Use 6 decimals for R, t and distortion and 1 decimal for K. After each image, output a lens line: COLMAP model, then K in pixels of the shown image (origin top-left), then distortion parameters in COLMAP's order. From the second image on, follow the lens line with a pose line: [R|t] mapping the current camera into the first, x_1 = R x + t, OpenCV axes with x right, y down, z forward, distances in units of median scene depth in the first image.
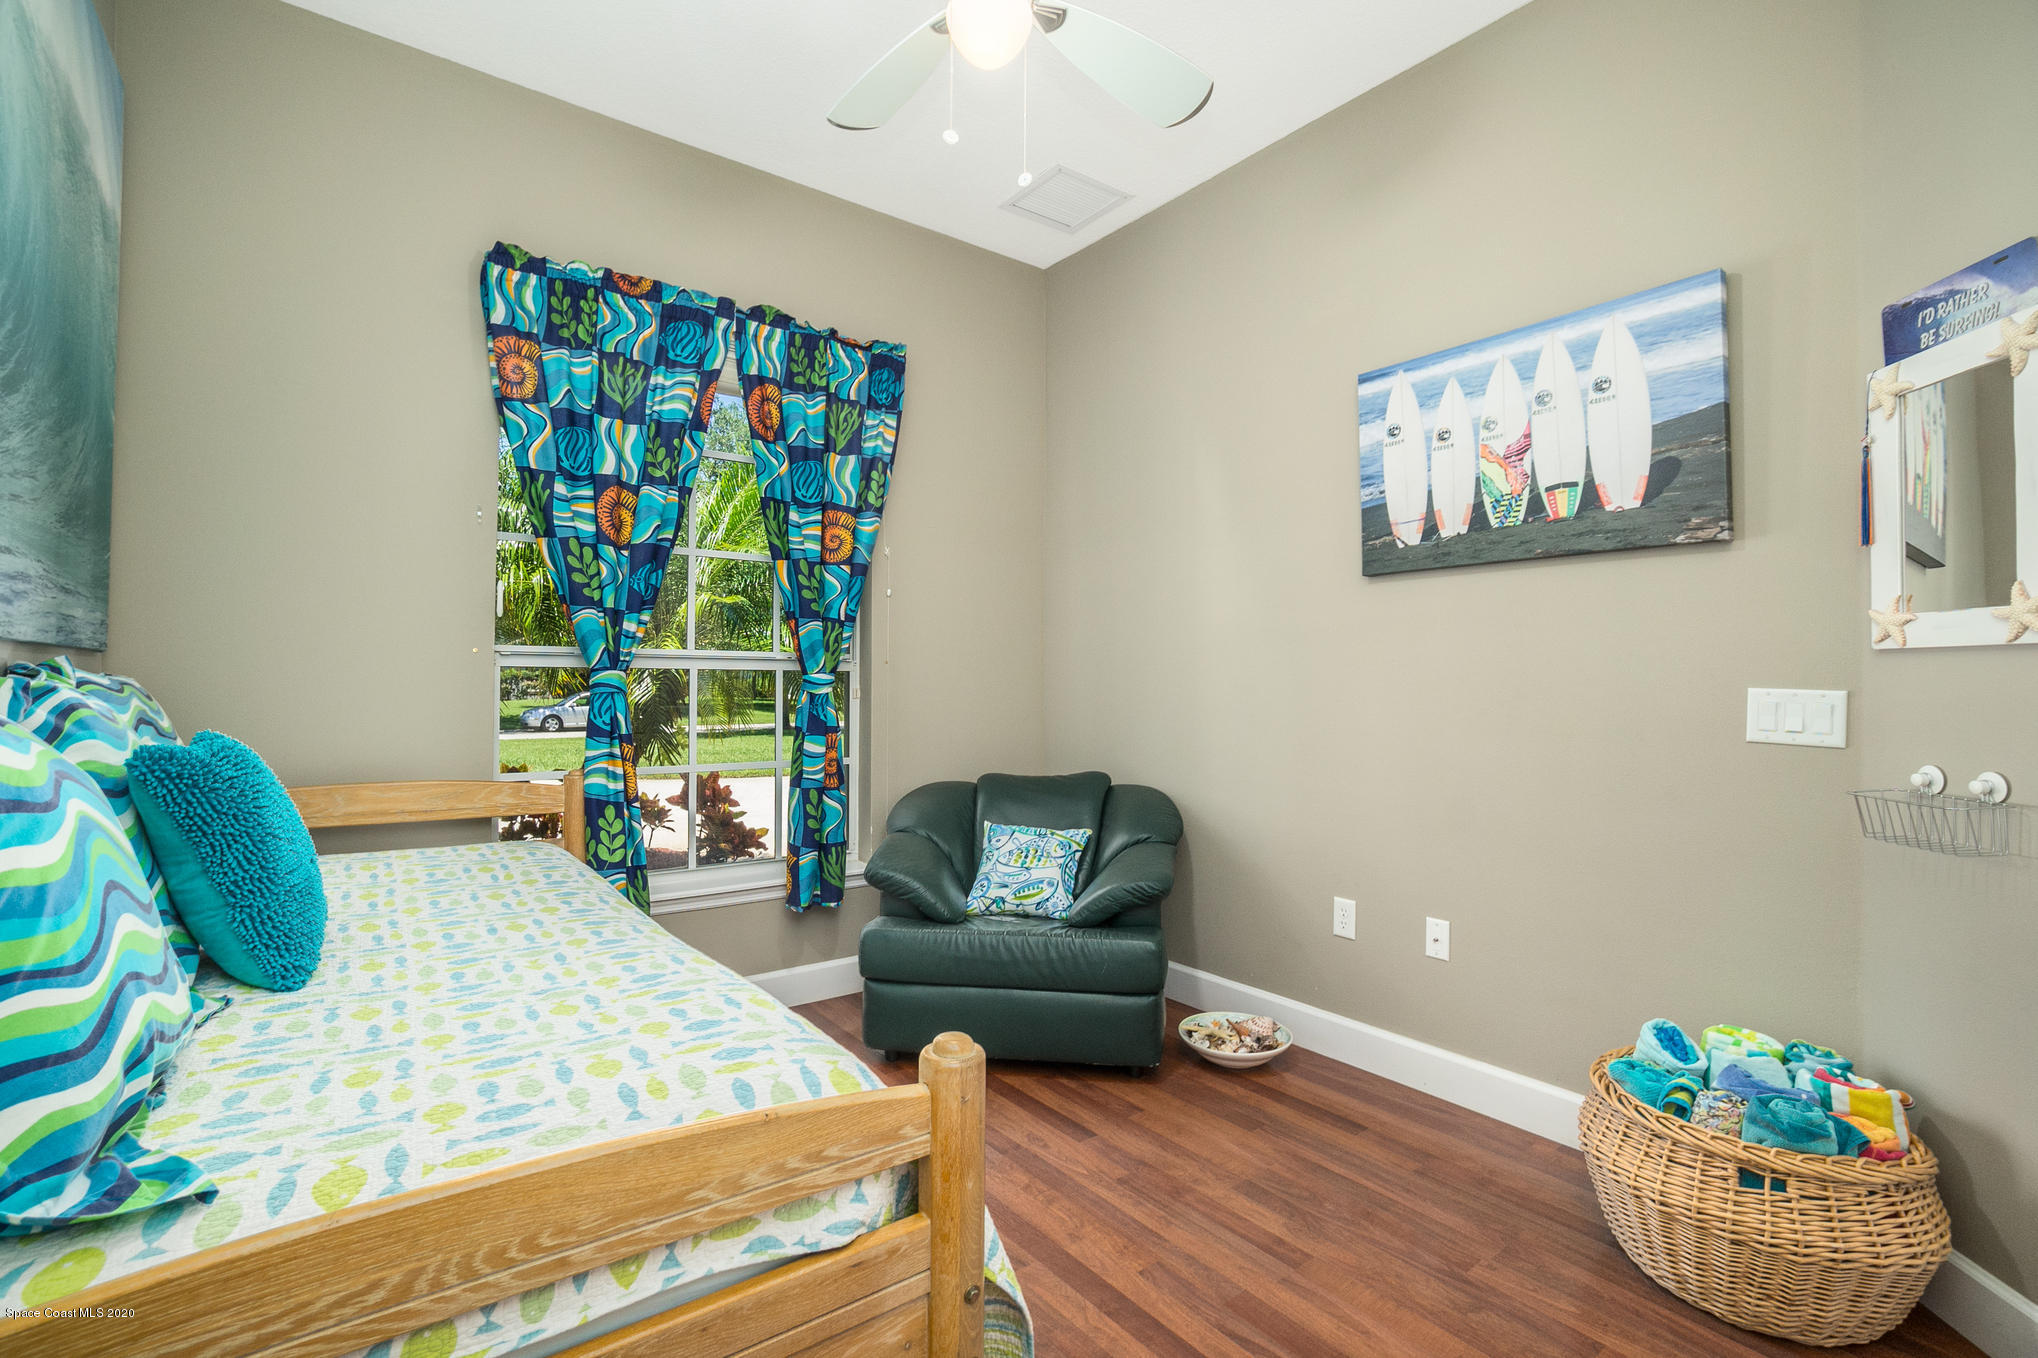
lens RADIAL K [[866.2, 0, 1013.9], [0, 866.2, 689.4], [0, 0, 1]] dist [-0.025040, -0.000011]
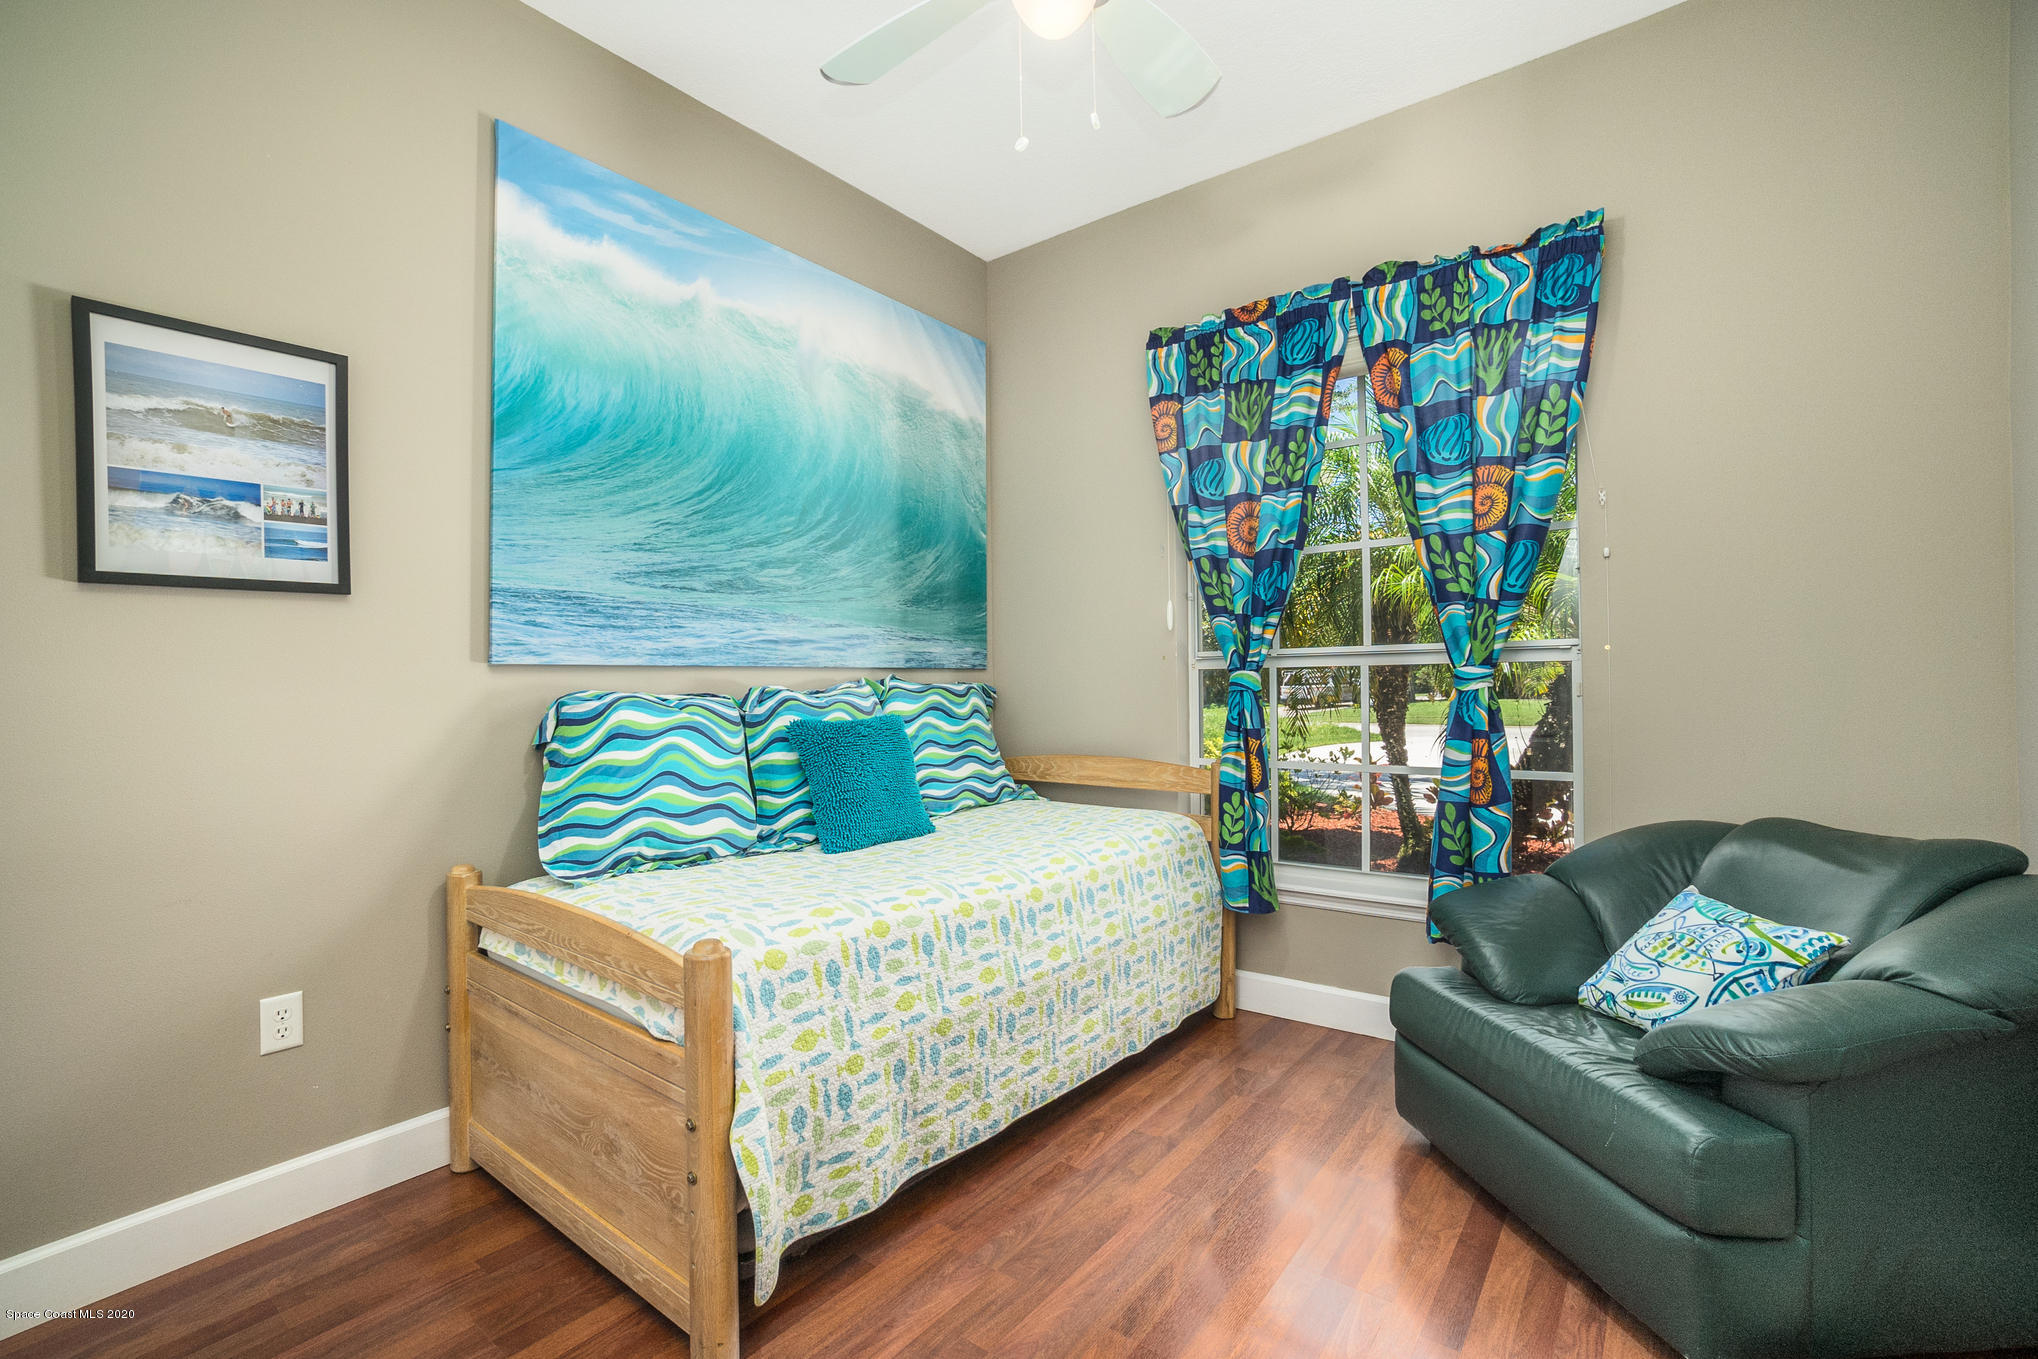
lens RADIAL K [[916.3, 0, 1026.2], [0, 916.3, 678.2], [0, 0, 1]] dist [-0.026528, 0.028243]
pose [[0.308298, -0.014156, -0.951185, 0.516018], [0.011634, 0.999871, -0.011110, -0.002319], [0.951219, -0.007641, 0.308422, 0.348319]]
